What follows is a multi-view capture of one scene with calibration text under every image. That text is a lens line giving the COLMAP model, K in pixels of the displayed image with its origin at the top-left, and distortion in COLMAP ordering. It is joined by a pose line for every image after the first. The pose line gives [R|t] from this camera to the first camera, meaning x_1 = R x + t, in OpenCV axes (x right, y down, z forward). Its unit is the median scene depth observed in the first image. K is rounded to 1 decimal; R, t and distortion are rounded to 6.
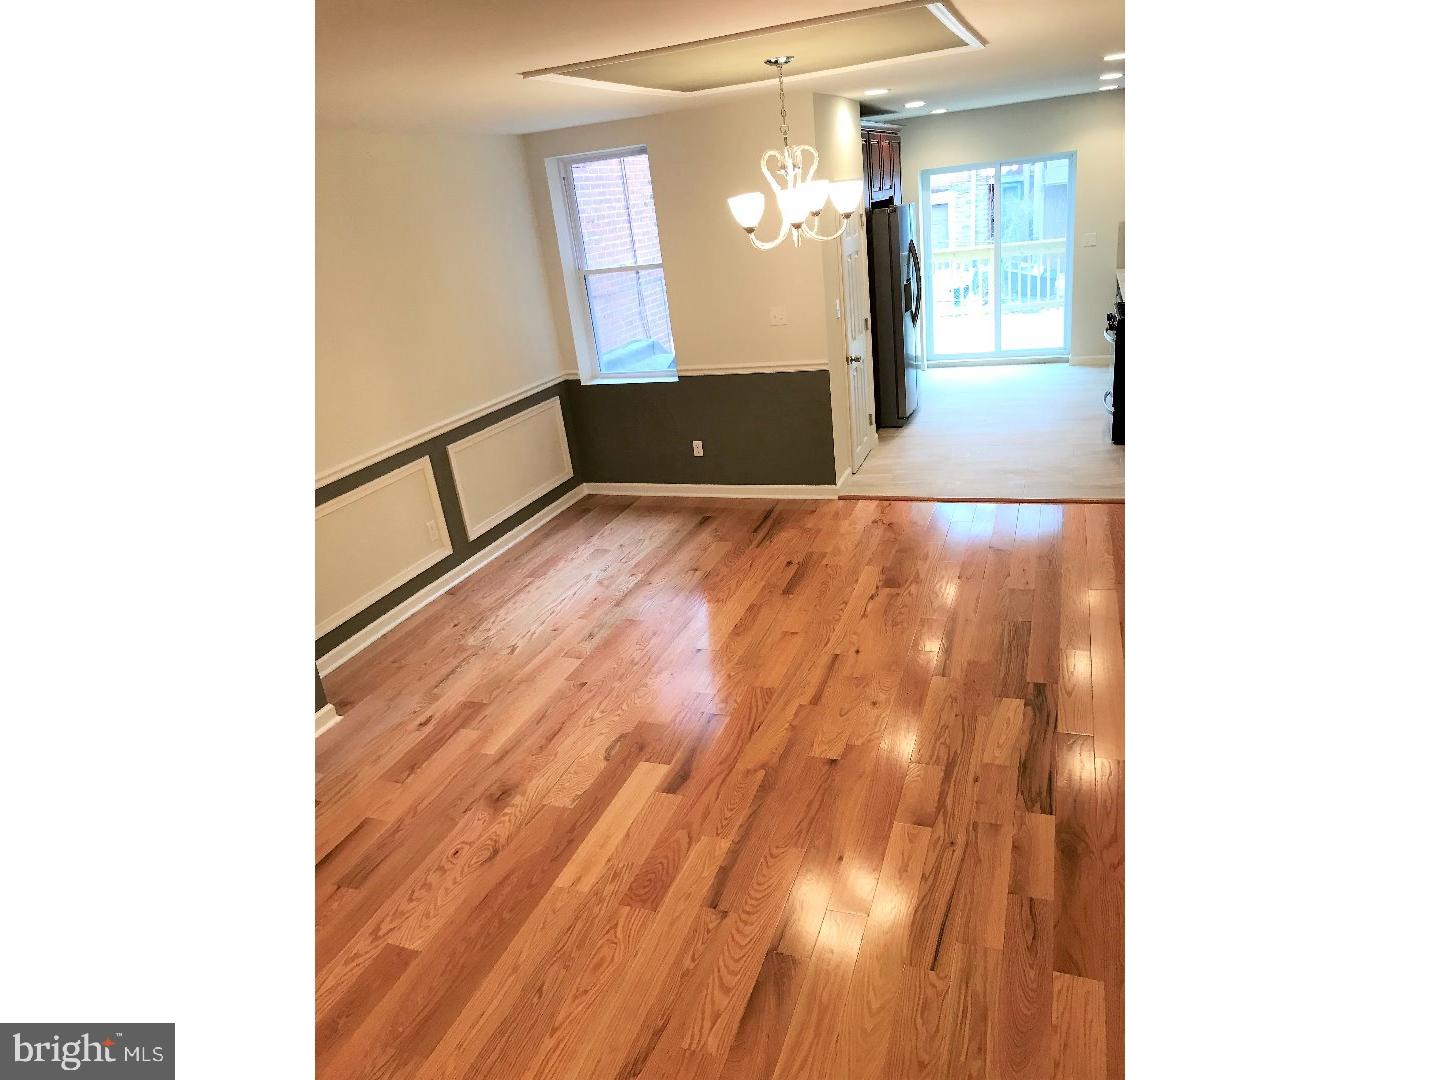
lens RADIAL K [[886.7, 0, 725.6], [0, 886.7, 530.1], [0, 0, 1]] dist [0.029858, -0.001147]
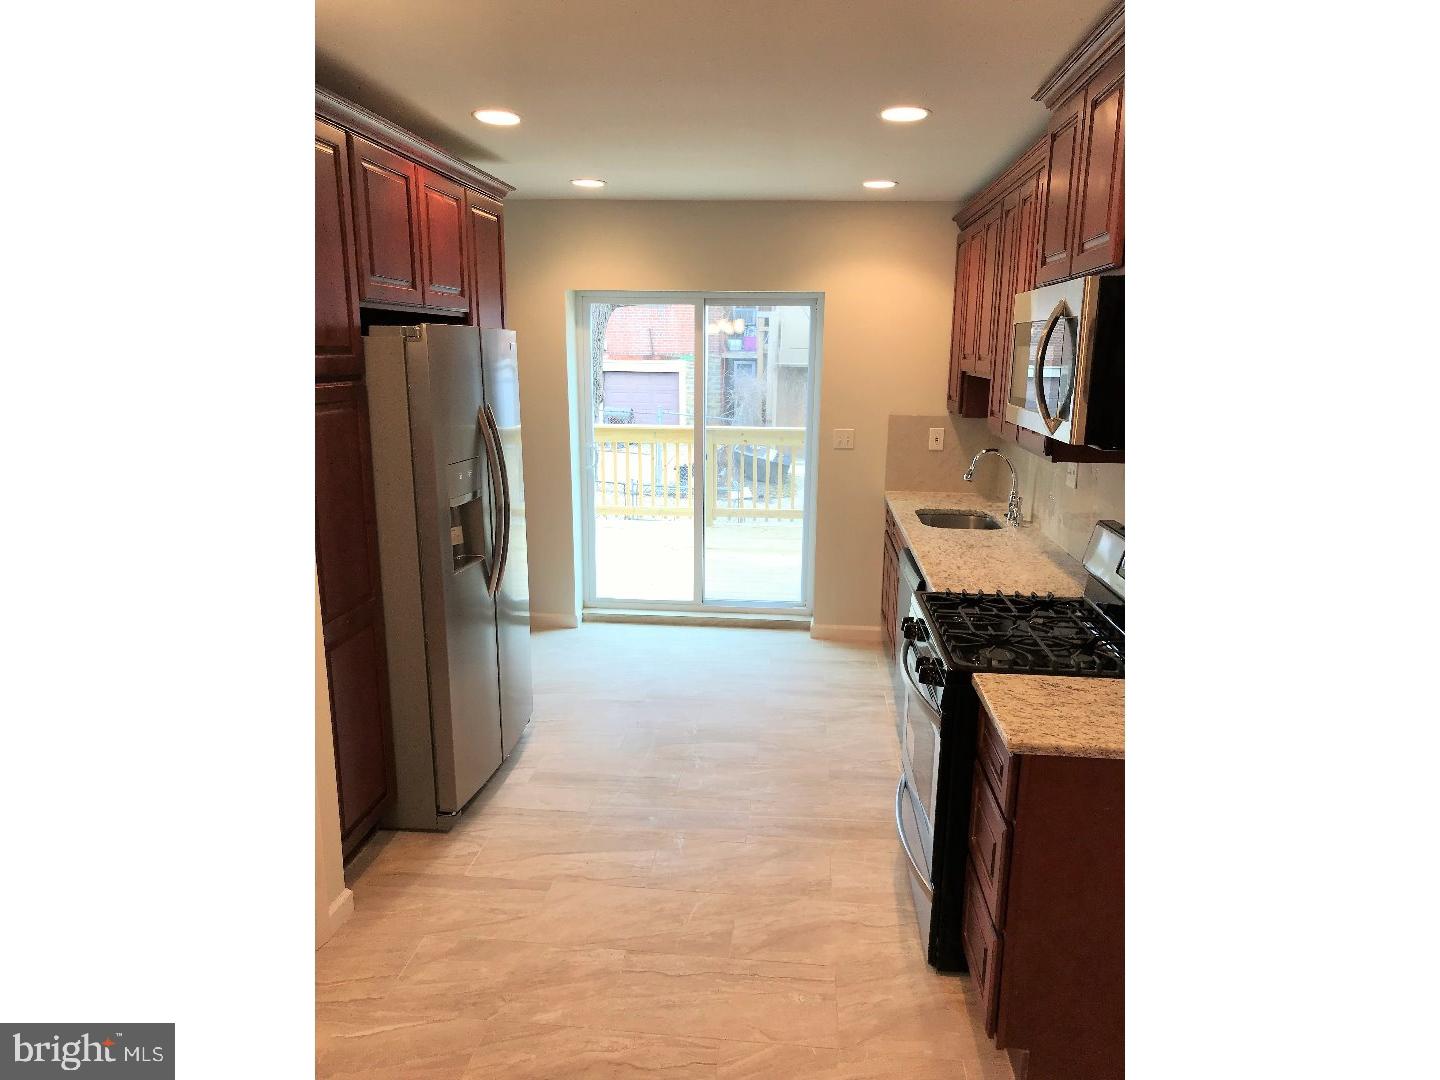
lens RADIAL K [[886.7, 0, 725.6], [0, 886.7, 530.1], [0, 0, 1]] dist [0.029858, -0.001147]
pose [[0.958722, 0.067876, 0.276125, 0.350517], [-0.020615, 0.985128, -0.170583, -0.328610], [-0.283597, 0.157850, 0.945863, 0.960611]]
